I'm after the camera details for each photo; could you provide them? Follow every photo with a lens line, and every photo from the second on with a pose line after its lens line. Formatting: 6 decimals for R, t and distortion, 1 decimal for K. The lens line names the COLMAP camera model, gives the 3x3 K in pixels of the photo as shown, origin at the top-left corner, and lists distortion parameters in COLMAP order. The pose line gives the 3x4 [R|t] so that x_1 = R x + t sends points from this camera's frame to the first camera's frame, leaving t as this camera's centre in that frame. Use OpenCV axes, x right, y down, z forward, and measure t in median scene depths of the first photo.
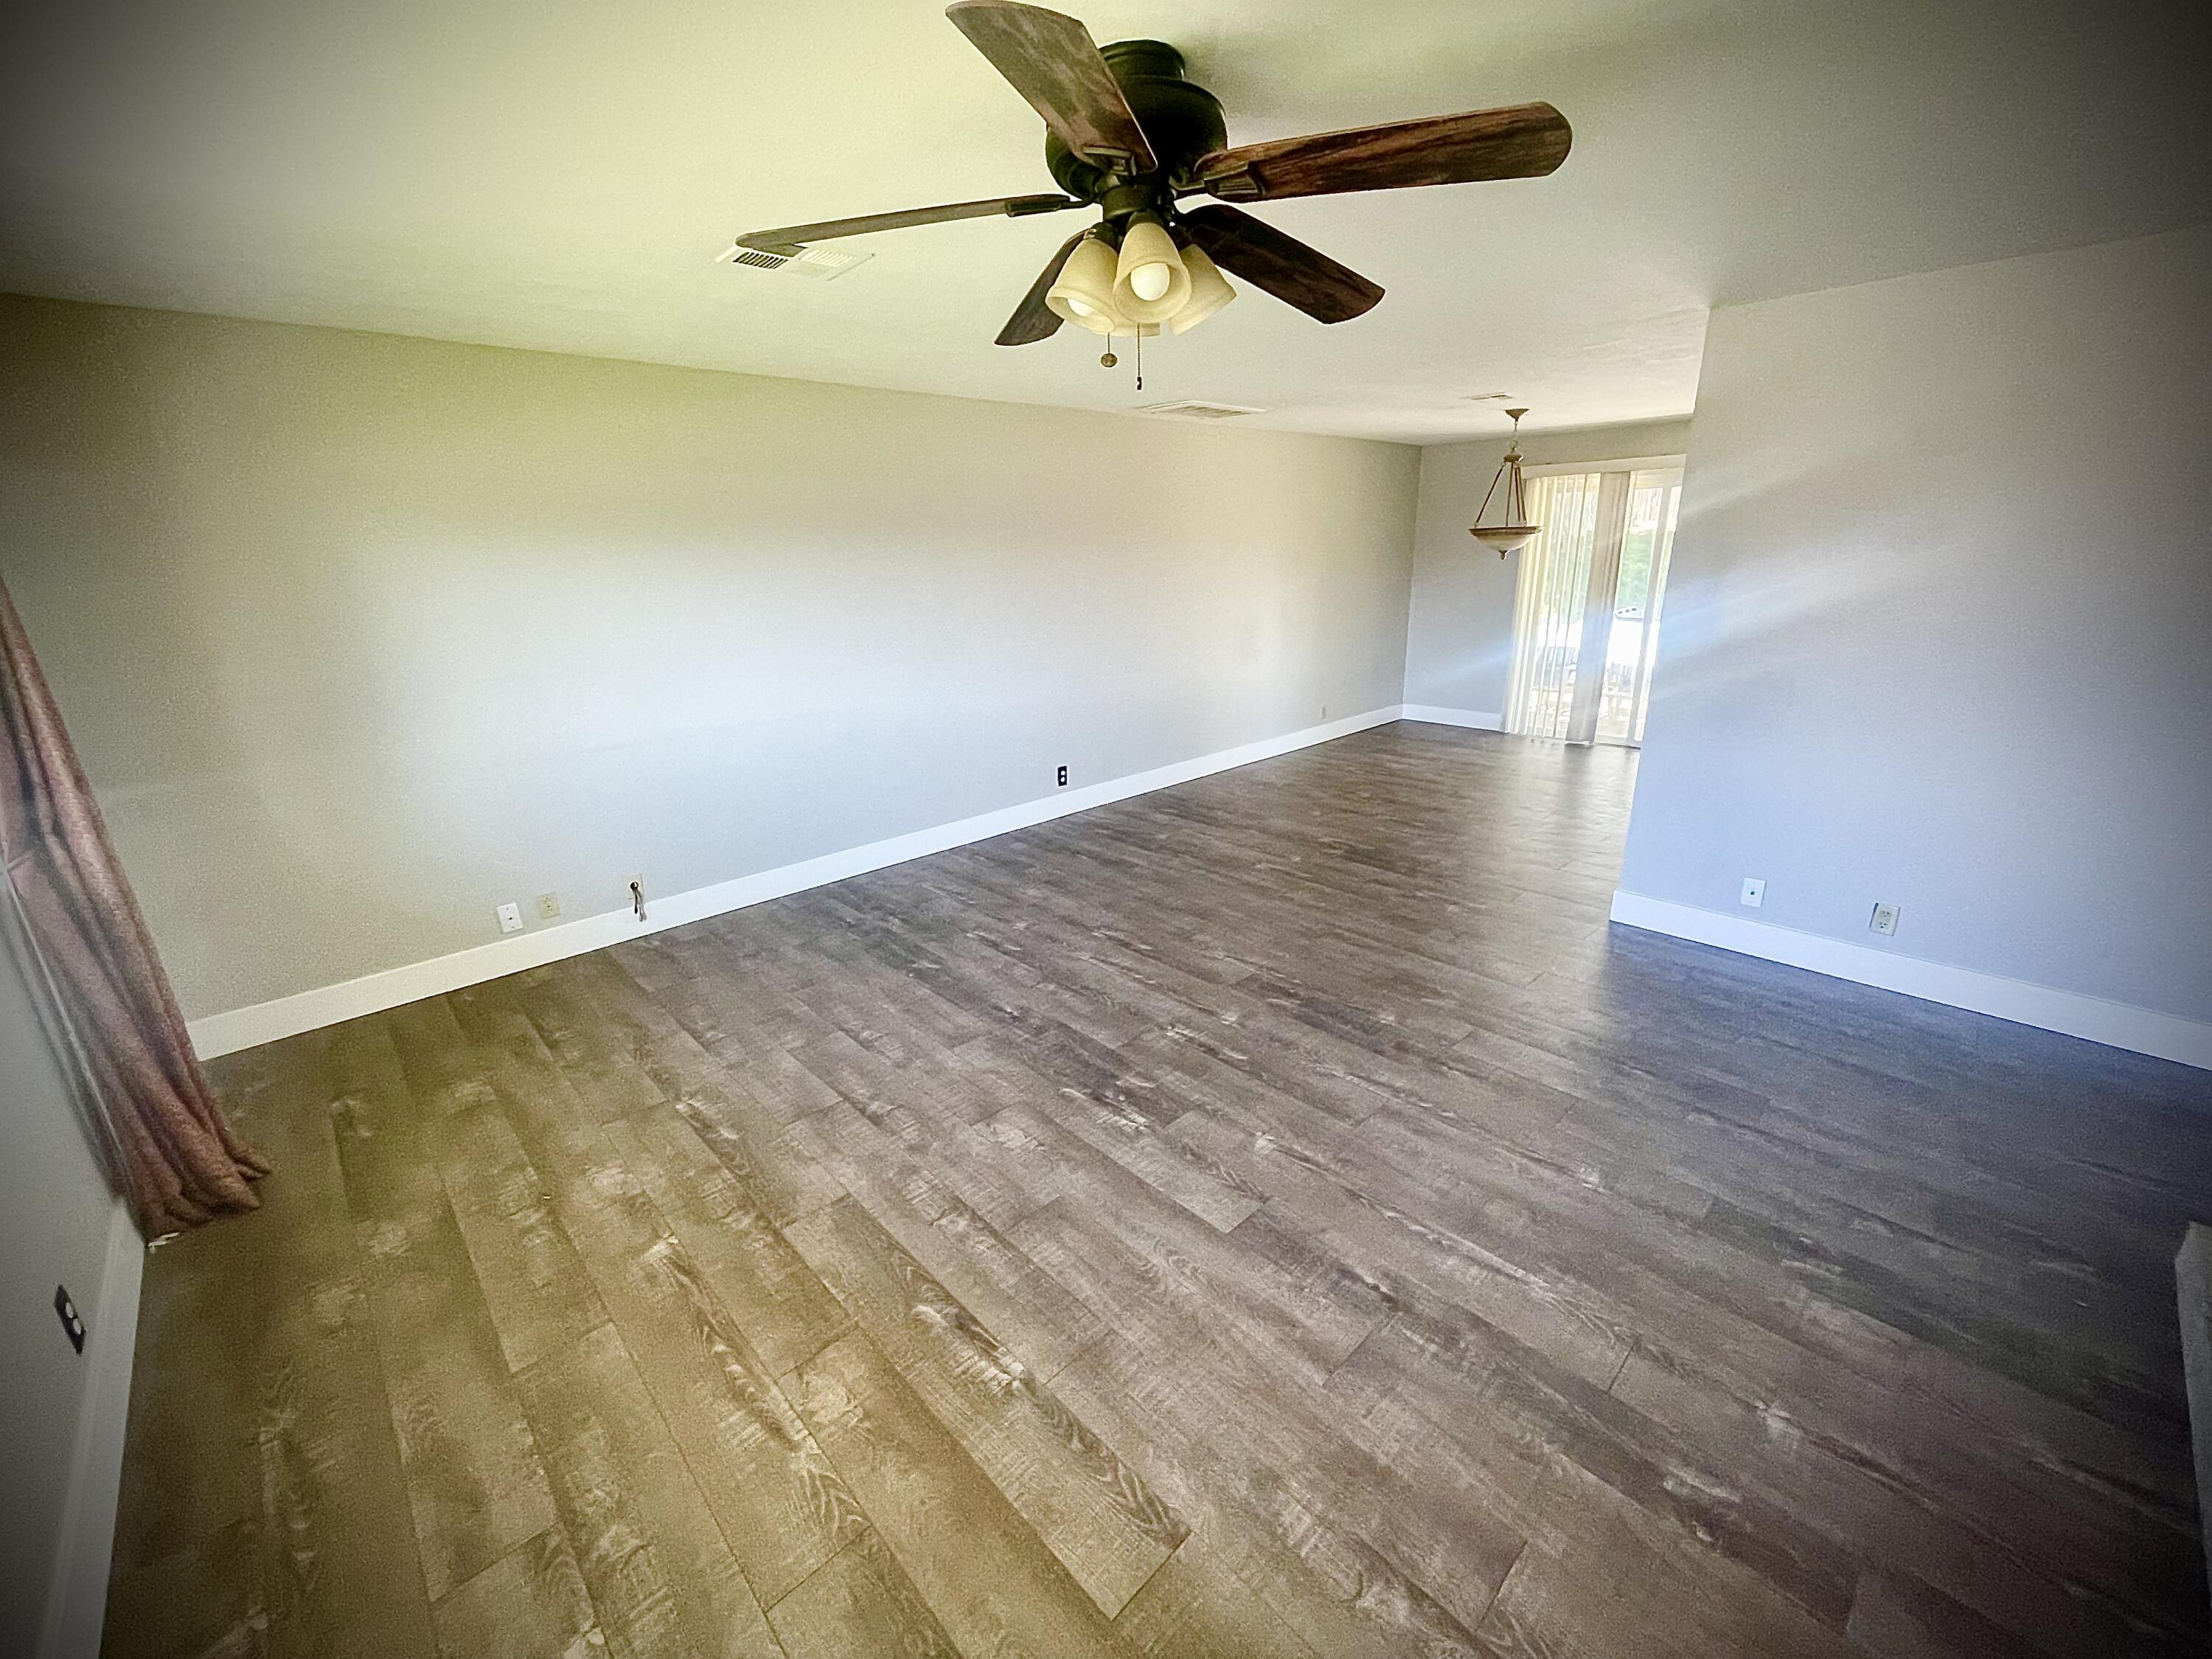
lens RADIAL K [[895.1, 0, 1113.2], [0, 895.1, 831.8], [0, 0, 1]] dist [-0.005551, 0.002036]
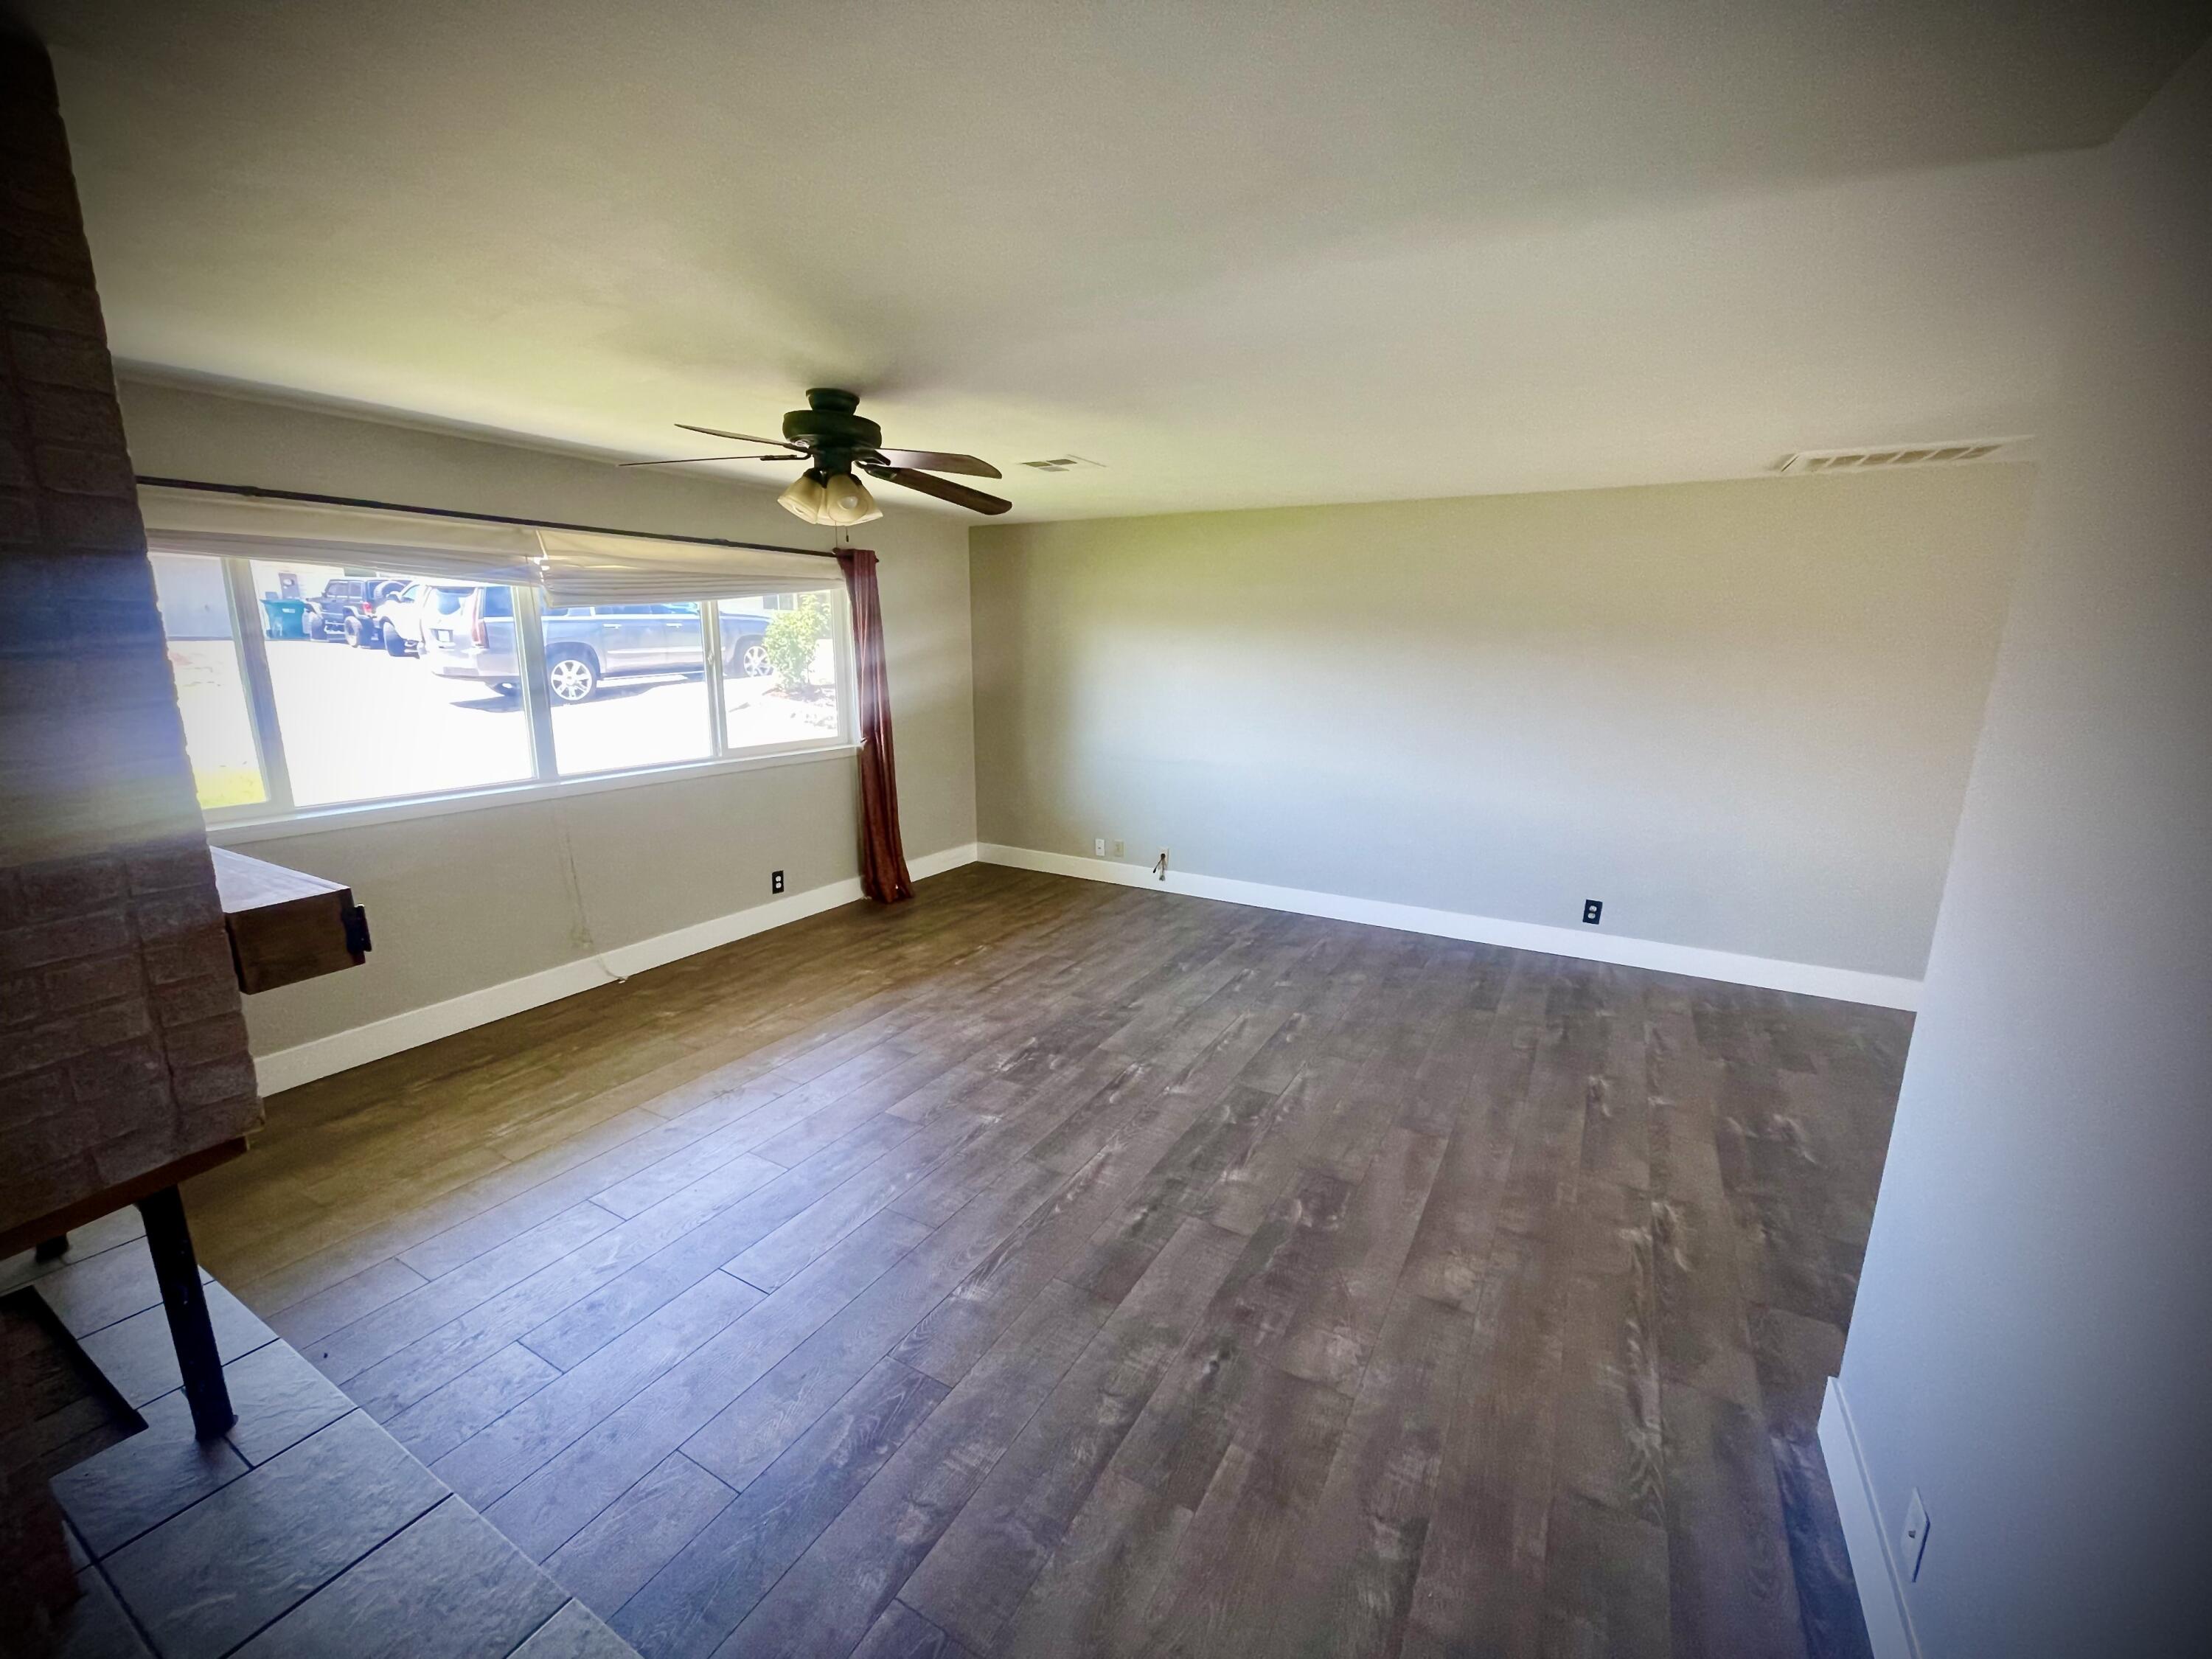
lens RADIAL K [[895.1, 0, 1118.7], [0, 895.1, 834.2], [0, 0, 1]] dist [-0.005551, 0.002036]
pose [[0.297378, 0.233223, -0.925836, 0.905263], [-0.312463, 0.940079, 0.136448, -0.170955], [0.902182, 0.248713, 0.352433, 0.456829]]
